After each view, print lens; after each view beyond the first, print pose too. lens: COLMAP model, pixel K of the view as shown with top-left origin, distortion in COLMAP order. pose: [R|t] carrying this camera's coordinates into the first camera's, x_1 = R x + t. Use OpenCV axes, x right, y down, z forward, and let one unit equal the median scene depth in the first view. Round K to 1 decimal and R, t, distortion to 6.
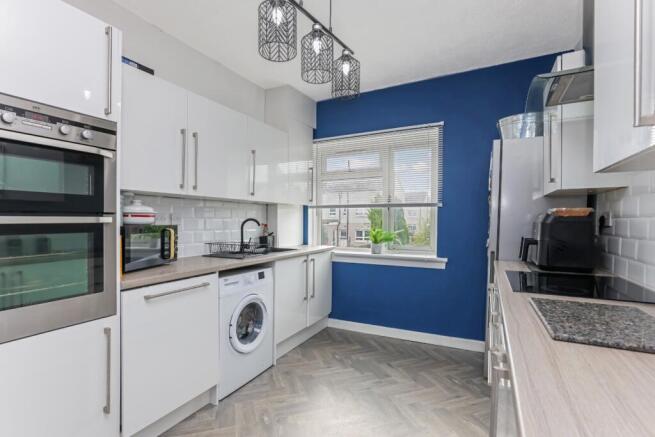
lens RADIAL K [[311.4, 0, 327.5], [0, 311.4, 218.5], [0, 0, 1]] dist [-0.023394, -0.000099]
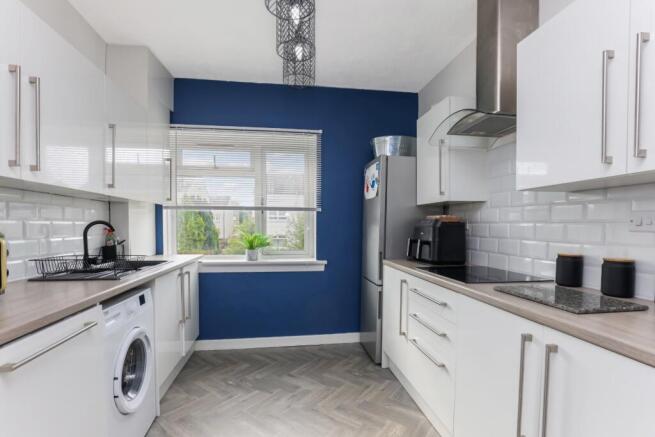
lens RADIAL K [[313.4, 0, 325.0], [0, 313.4, 222.6], [0, 0, 1]] dist [-0.023592, 0.000286]
pose [[0.813131, 0.007468, 0.582033, -0.247862], [-0.008025, 0.999966, -0.001620, 0.001252], [-0.582025, -0.003353, 0.813164, 0.140726]]
